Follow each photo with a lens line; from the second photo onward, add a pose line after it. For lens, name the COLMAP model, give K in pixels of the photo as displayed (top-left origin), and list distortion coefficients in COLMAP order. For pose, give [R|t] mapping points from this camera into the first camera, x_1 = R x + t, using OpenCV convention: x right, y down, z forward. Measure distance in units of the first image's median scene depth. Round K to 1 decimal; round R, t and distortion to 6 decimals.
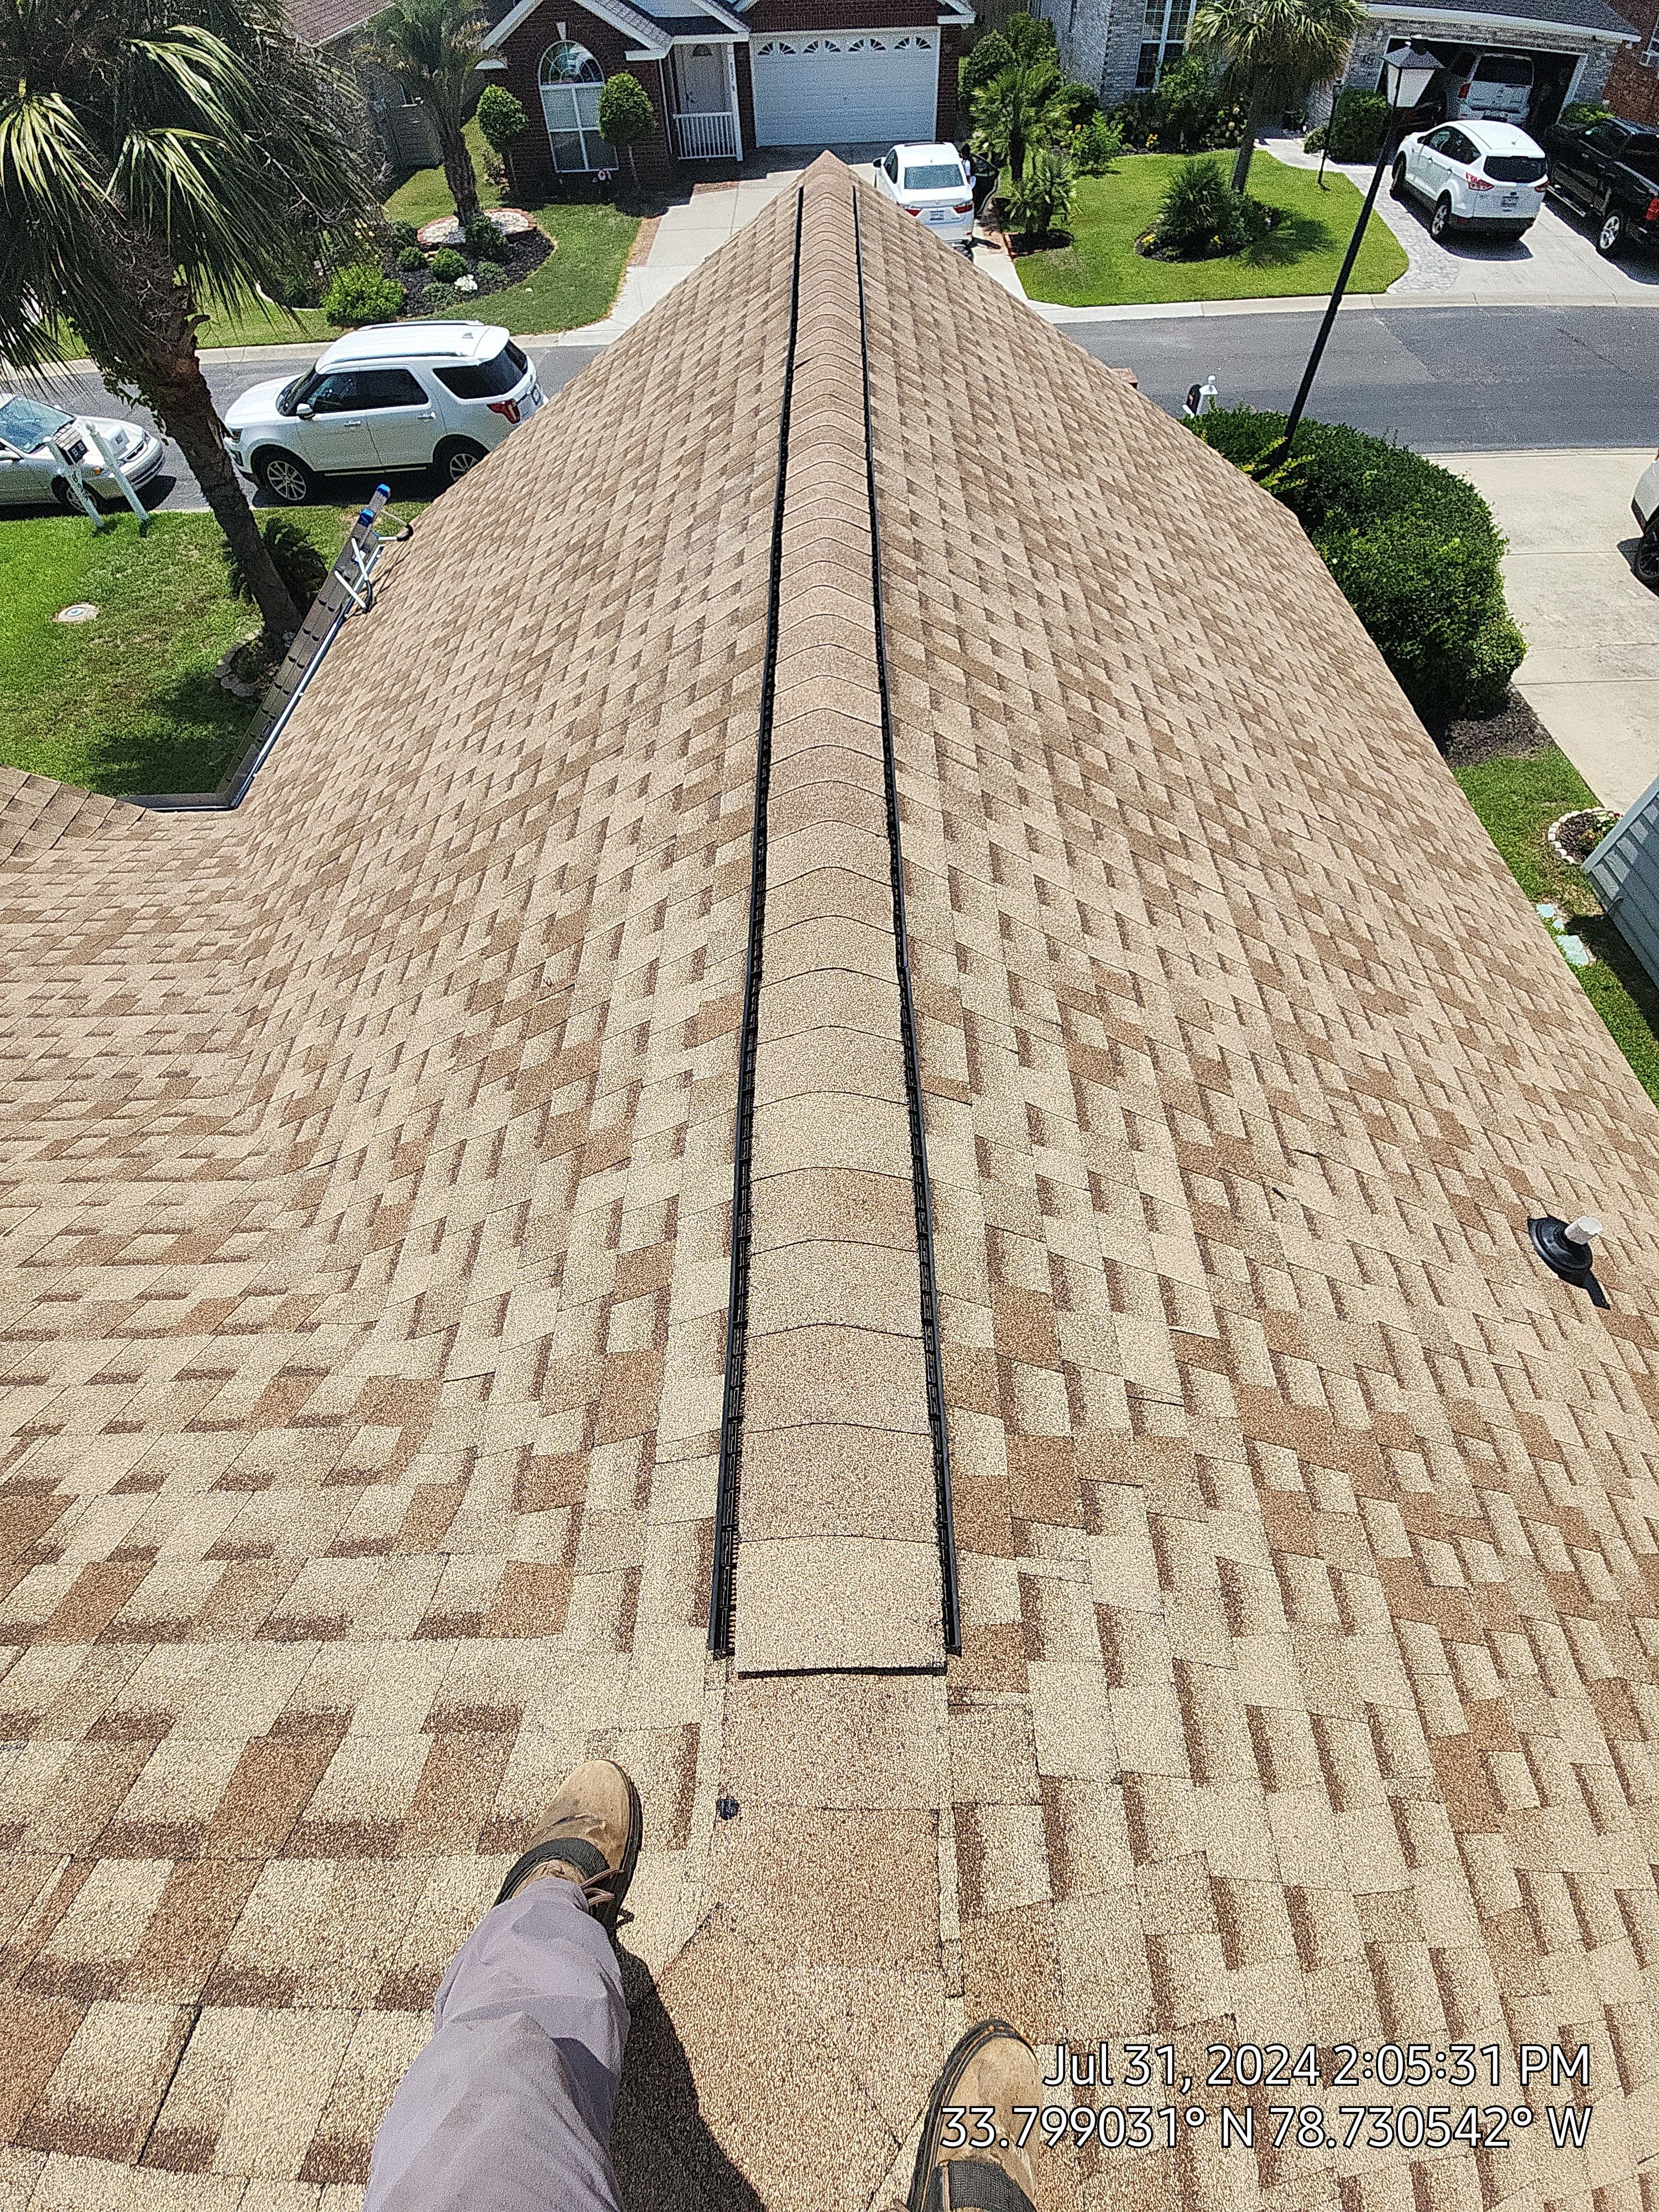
lens RADIAL K [[912.2, 0, 836.4], [0, 912.2, 1105.0], [0, 0, 1]] dist [0.005728, -0.003718]
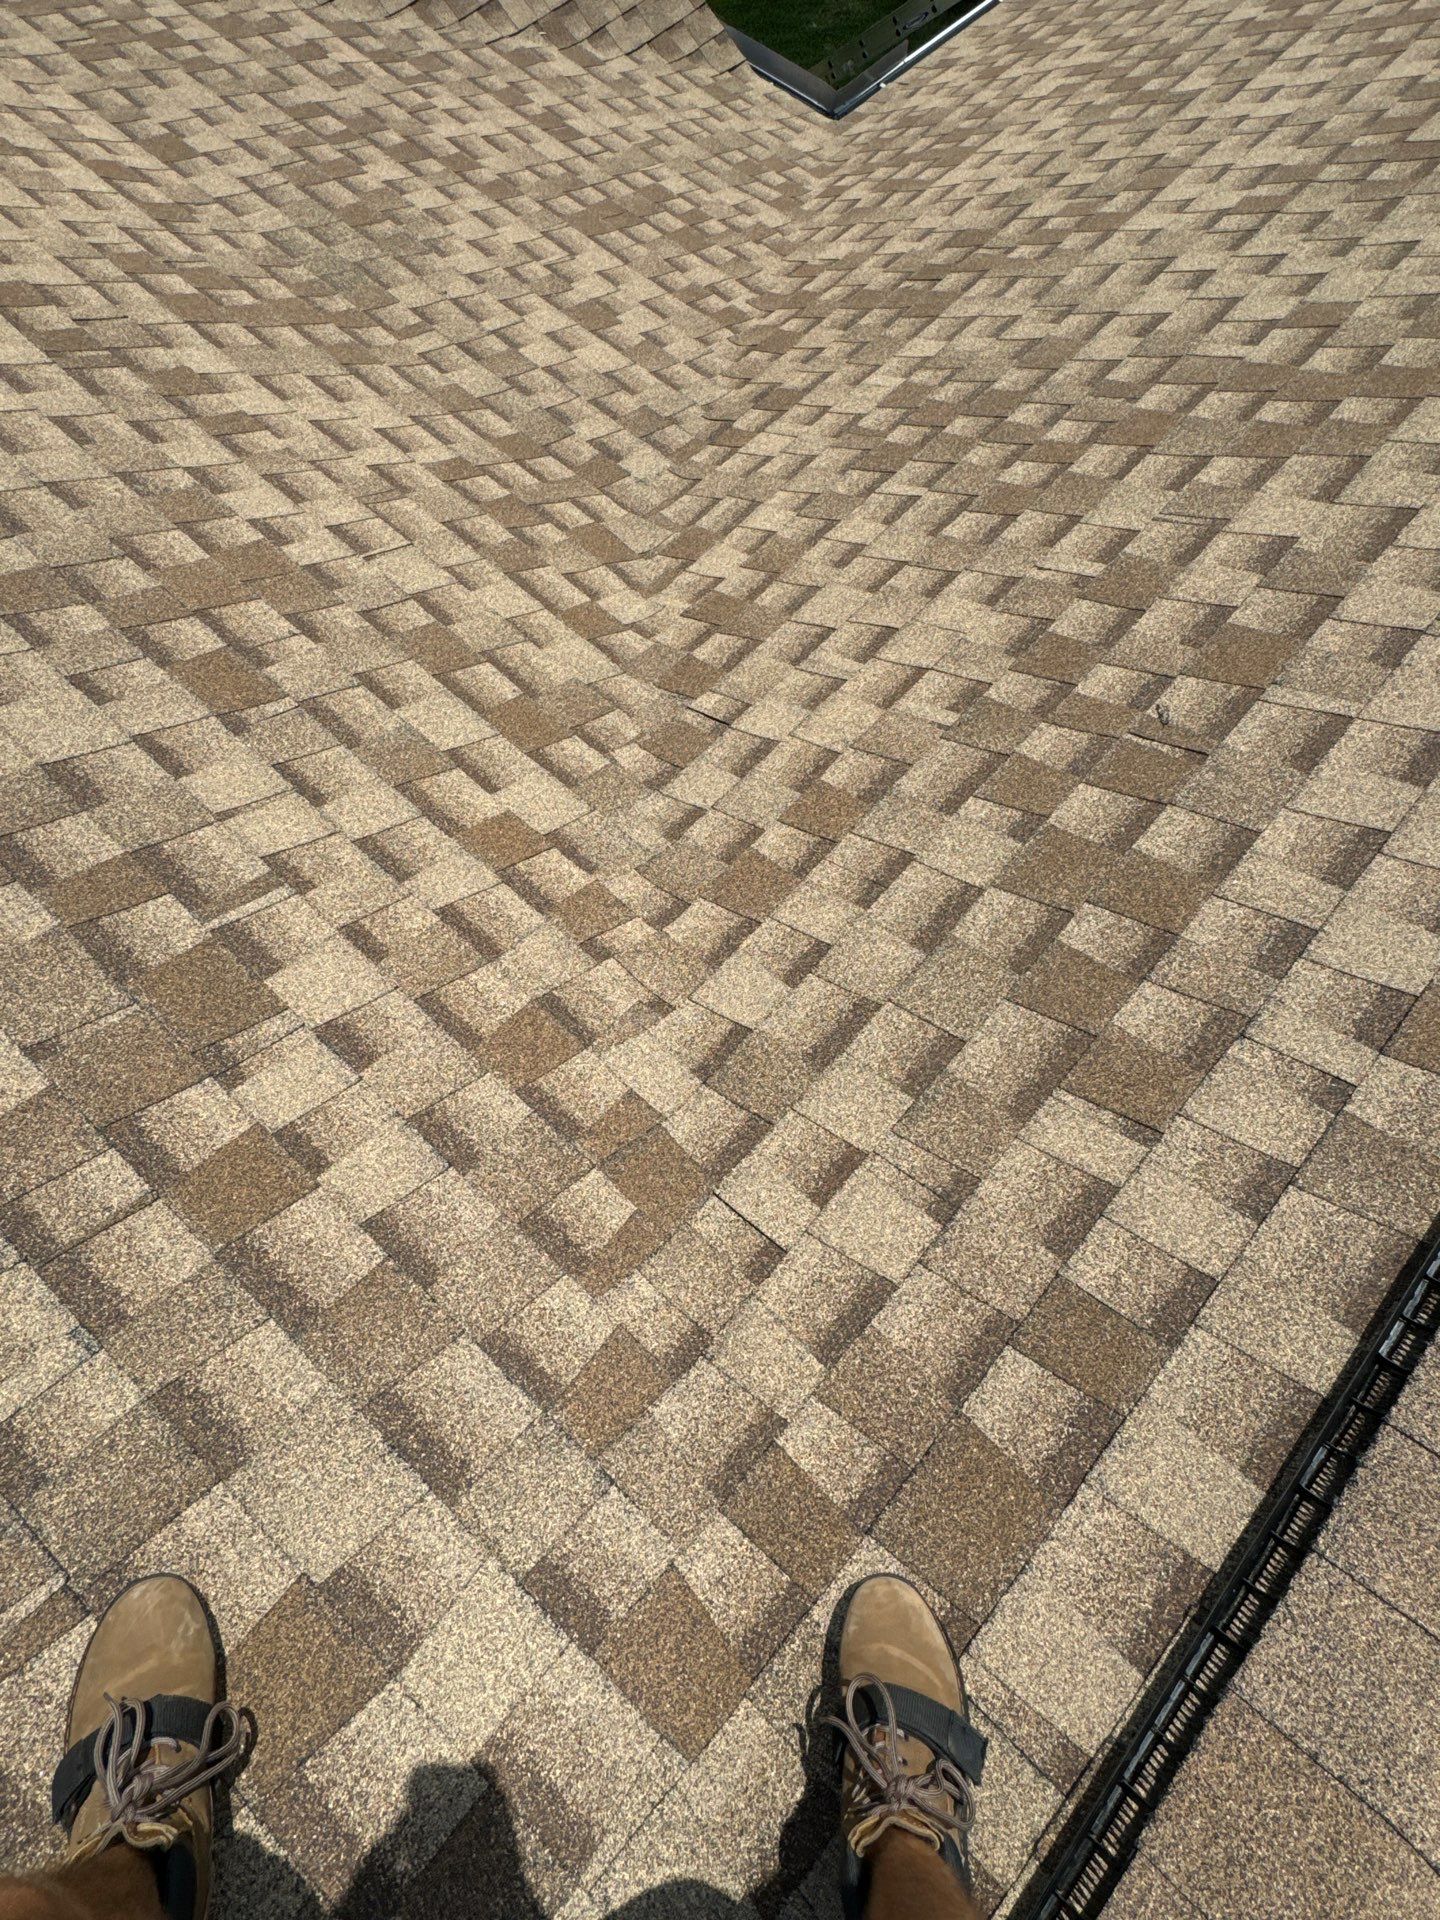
lens RADIAL K [[1086.6, 0, 720.9], [0, 1086.6, 952.4], [0, 0, 1]] dist [-0.000791, -0.000131]
pose [[0.738927, 0.645456, -0.193323, -0.267578], [-0.582713, 0.756231, 0.297592, -0.053458], [0.338280, -0.107247, 0.934914, 0.182666]]
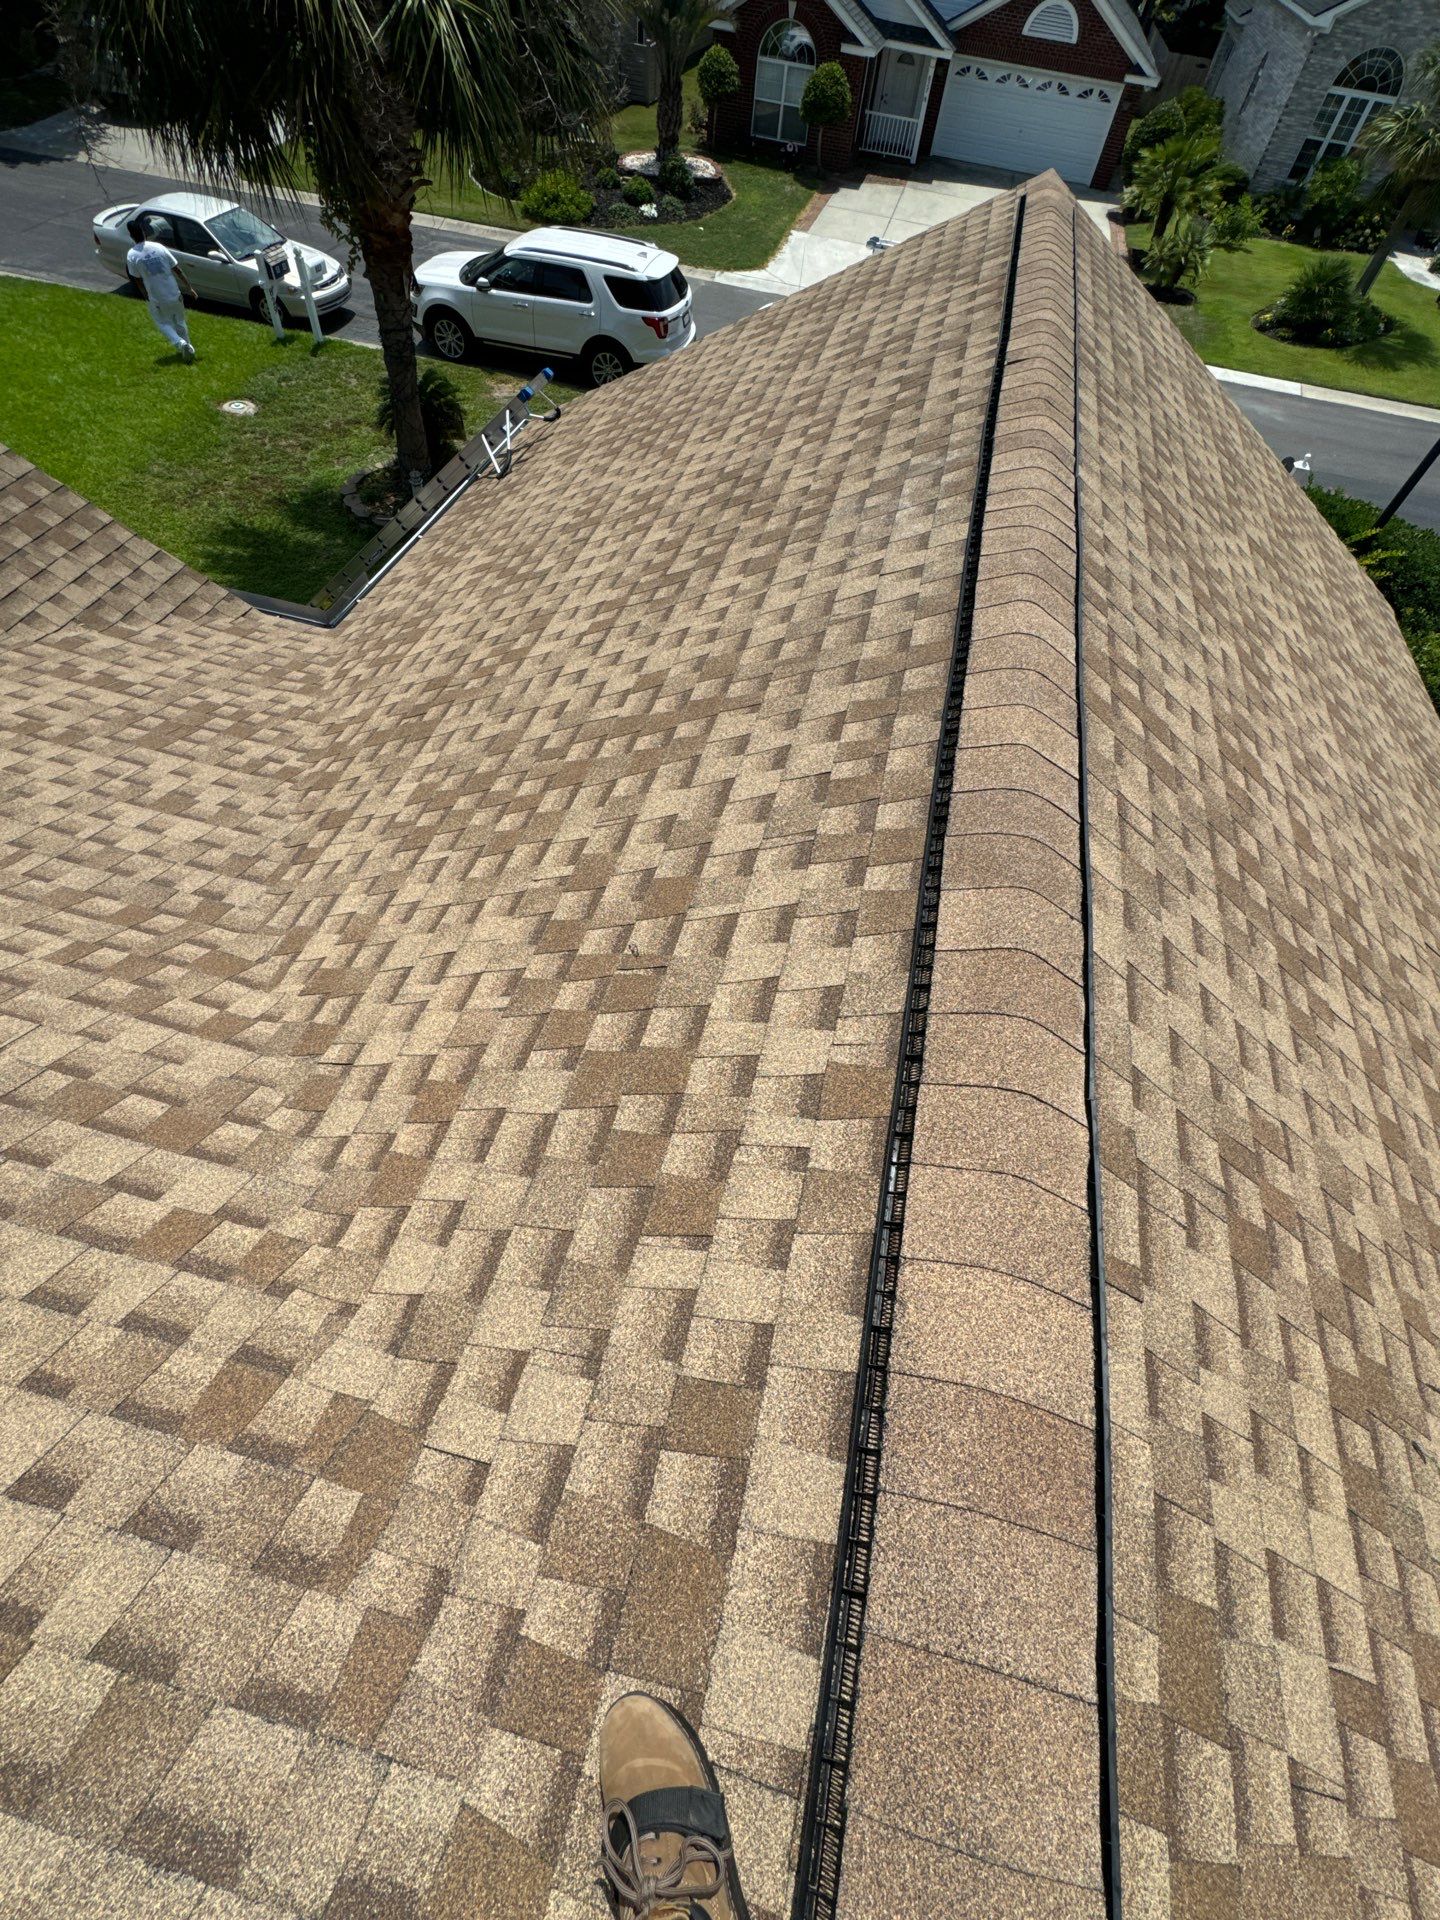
lens RADIAL K [[835.3, 0, 720.9], [0, 835.3, 954.5], [0, 0, 1]] dist [-0.003619, 0.000710]
pose [[0.961617, 0.270399, -0.046654, -0.178682], [-0.271922, 0.961850, -0.030044, -0.119163], [0.036750, 0.041577, 0.998459, 0.168911]]
